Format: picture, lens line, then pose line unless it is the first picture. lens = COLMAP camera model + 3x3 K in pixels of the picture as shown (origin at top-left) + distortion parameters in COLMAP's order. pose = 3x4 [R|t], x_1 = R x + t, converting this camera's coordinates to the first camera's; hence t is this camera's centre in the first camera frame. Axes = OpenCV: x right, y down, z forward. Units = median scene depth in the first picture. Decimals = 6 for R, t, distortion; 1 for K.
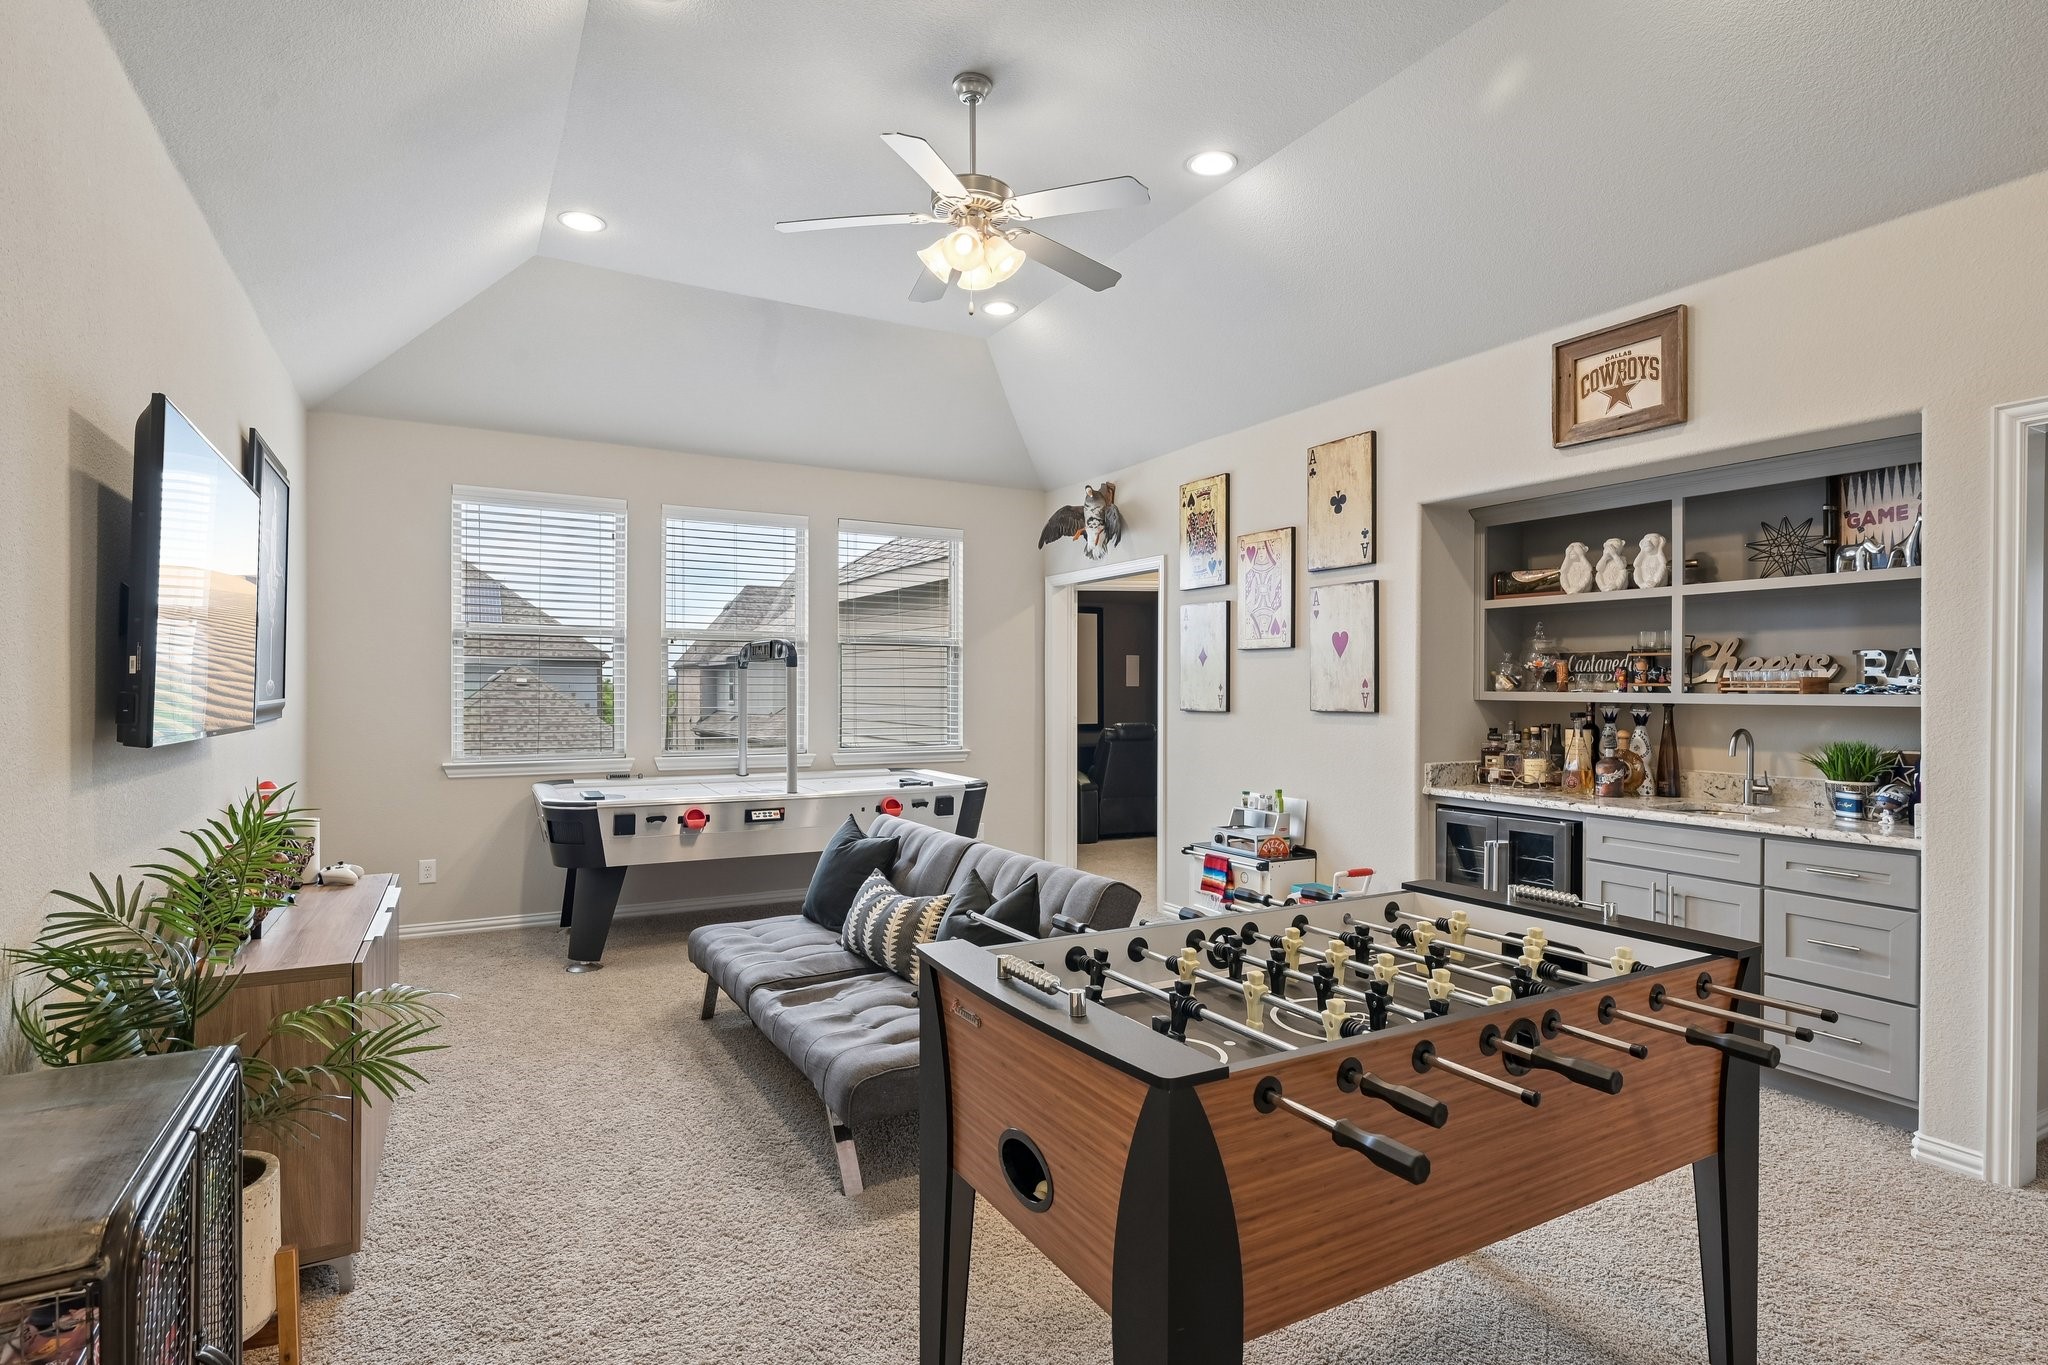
lens RADIAL K [[1038.0, 0, 1023.9], [0, 1038.0, 683.9], [0, 0, 1]] dist [0.000854, 0.000166]
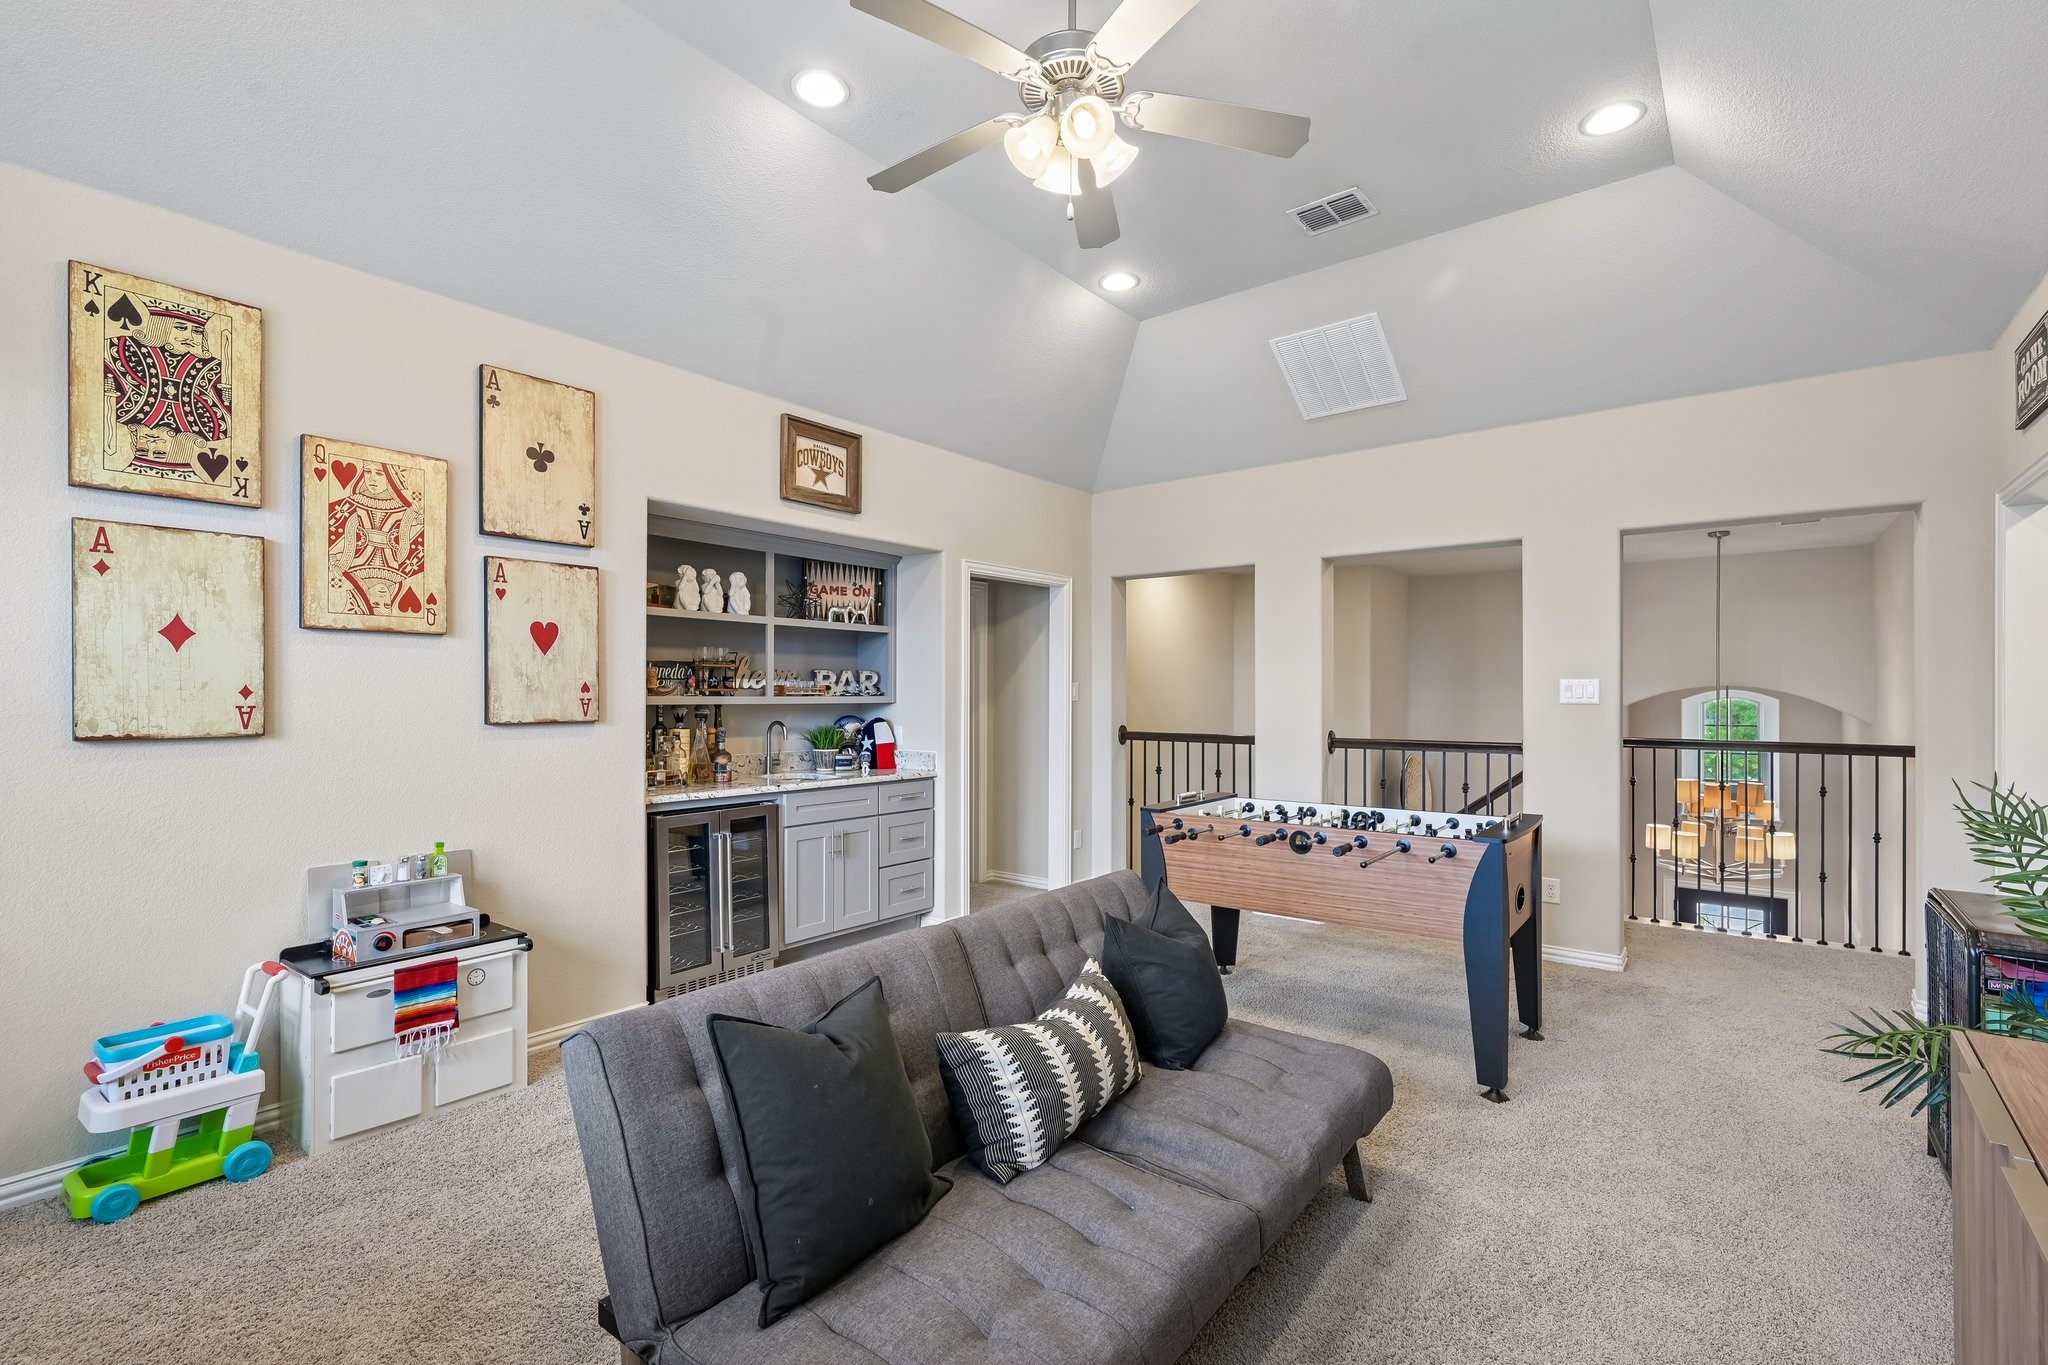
lens RADIAL K [[937.3, 0, 1019.2], [0, 937.3, 693.8], [0, 0, 1]] dist [-0.002413, 0.000089]
pose [[-0.391938, -0.004185, 0.919982, -0.588372], [-0.007122, 0.999973, 0.001515, 0.001387], [-0.919964, -0.005958, -0.391958, 1.119449]]
